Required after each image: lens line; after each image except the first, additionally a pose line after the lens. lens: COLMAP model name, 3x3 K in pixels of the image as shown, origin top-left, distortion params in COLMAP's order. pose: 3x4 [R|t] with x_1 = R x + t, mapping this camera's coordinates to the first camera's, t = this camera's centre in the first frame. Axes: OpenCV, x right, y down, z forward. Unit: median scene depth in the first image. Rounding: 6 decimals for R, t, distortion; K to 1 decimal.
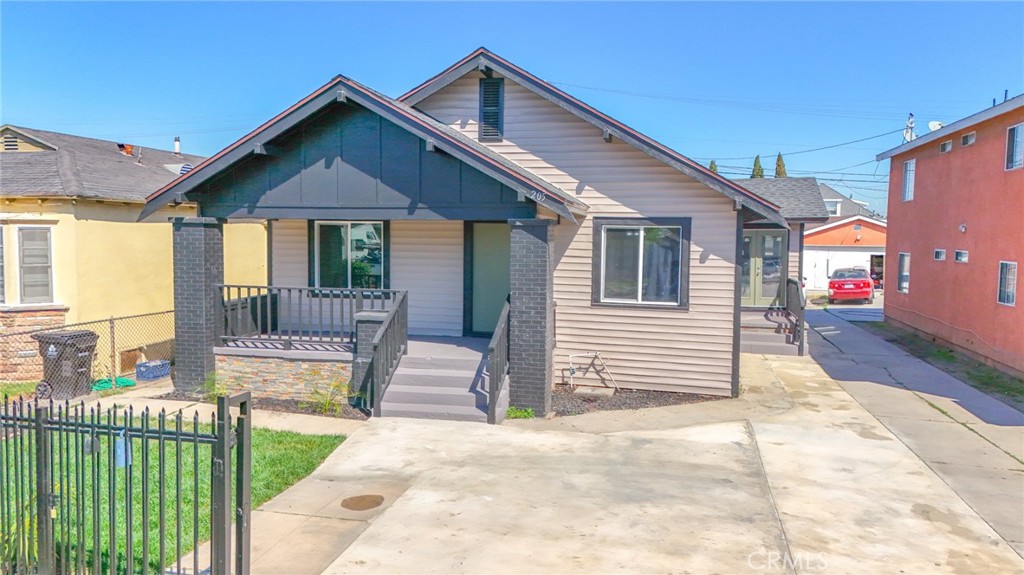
lens RADIAL K [[737.1, 0, 512.0], [0, 737.1, 287.5], [0, 0, 1]] dist [0.057845, -0.065183]
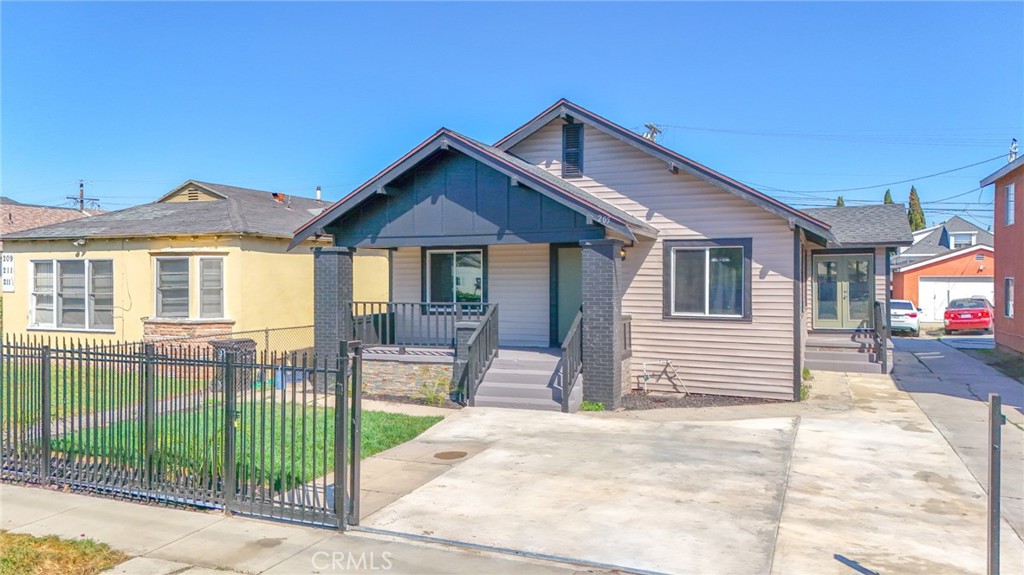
lens RADIAL K [[737.1, 0, 512.0], [0, 737.1, 287.5], [0, 0, 1]] dist [0.057845, -0.065183]
pose [[0.986172, -0.012611, -0.165246, 0.071363], [0.002456, 0.998103, -0.061515, 0.048181], [0.165708, 0.060258, 0.984332, -0.154187]]
